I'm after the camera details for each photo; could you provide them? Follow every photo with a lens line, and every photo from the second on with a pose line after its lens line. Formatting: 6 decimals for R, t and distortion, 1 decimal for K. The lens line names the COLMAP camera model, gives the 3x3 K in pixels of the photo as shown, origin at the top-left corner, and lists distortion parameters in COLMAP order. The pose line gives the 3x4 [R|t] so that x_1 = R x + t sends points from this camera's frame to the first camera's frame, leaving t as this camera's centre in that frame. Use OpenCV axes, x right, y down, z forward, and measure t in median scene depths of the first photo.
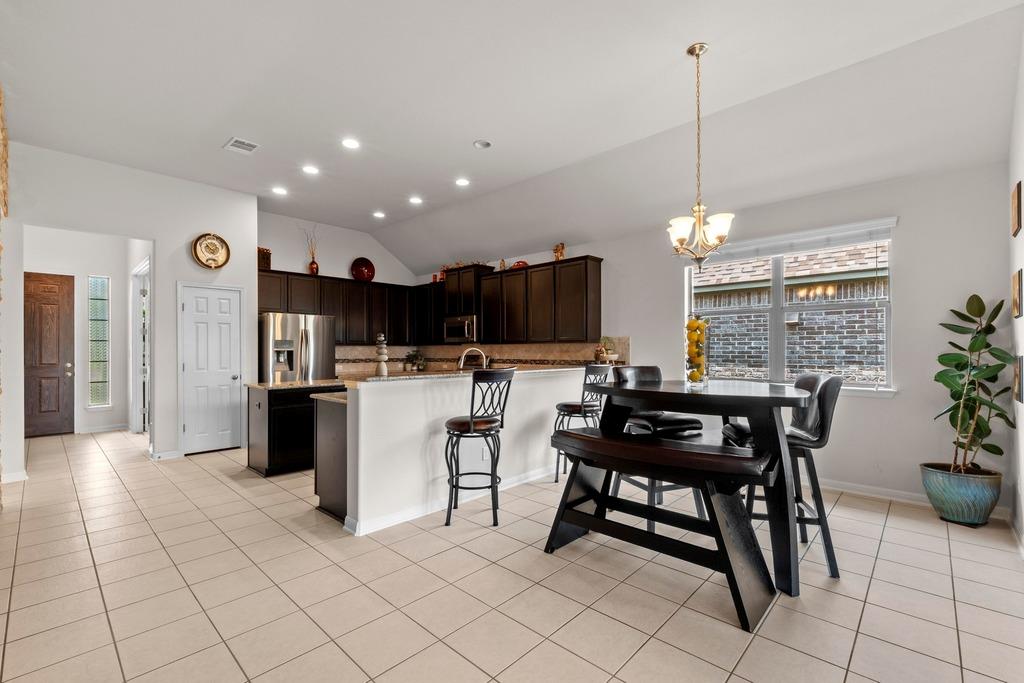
lens RADIAL K [[450.3, 0, 507.2], [0, 450.3, 349.0], [0, 0, 1]] dist [-0.003478, -0.000127]
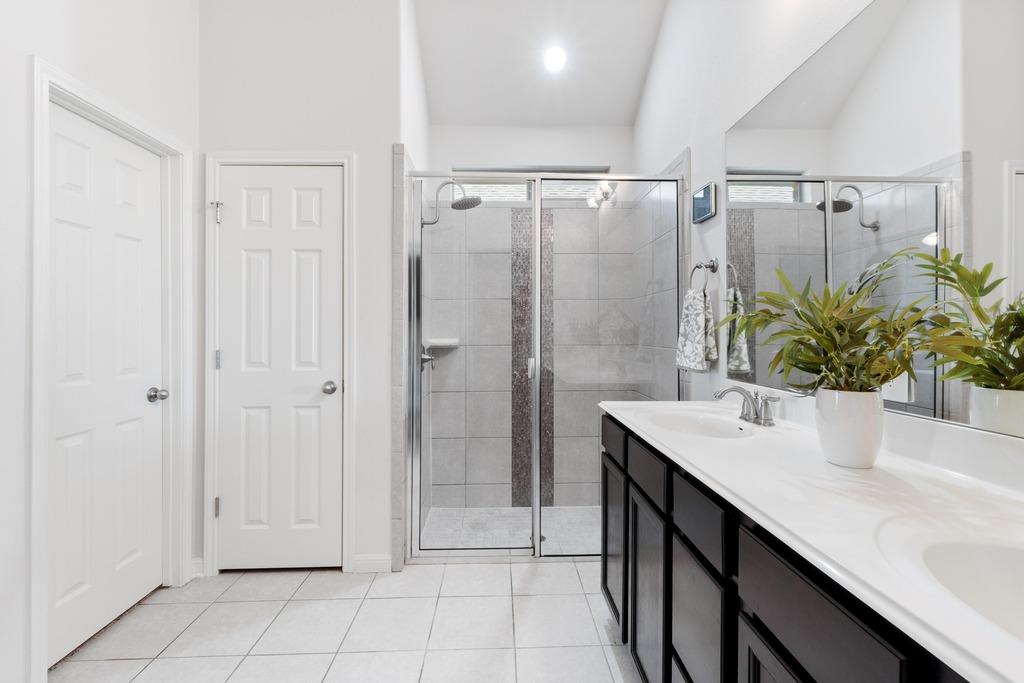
lens RADIAL K [[438.3, 0, 511.2], [0, 438.3, 332.7], [0, 0, 1]] dist [-0.005184, -0.000629]
pose [[0.714442, 0.000520, -0.699695, -0.206961], [-0.000666, 1.000000, 0.000063, 0.013802], [0.699695, 0.000421, 0.714442, 0.758053]]
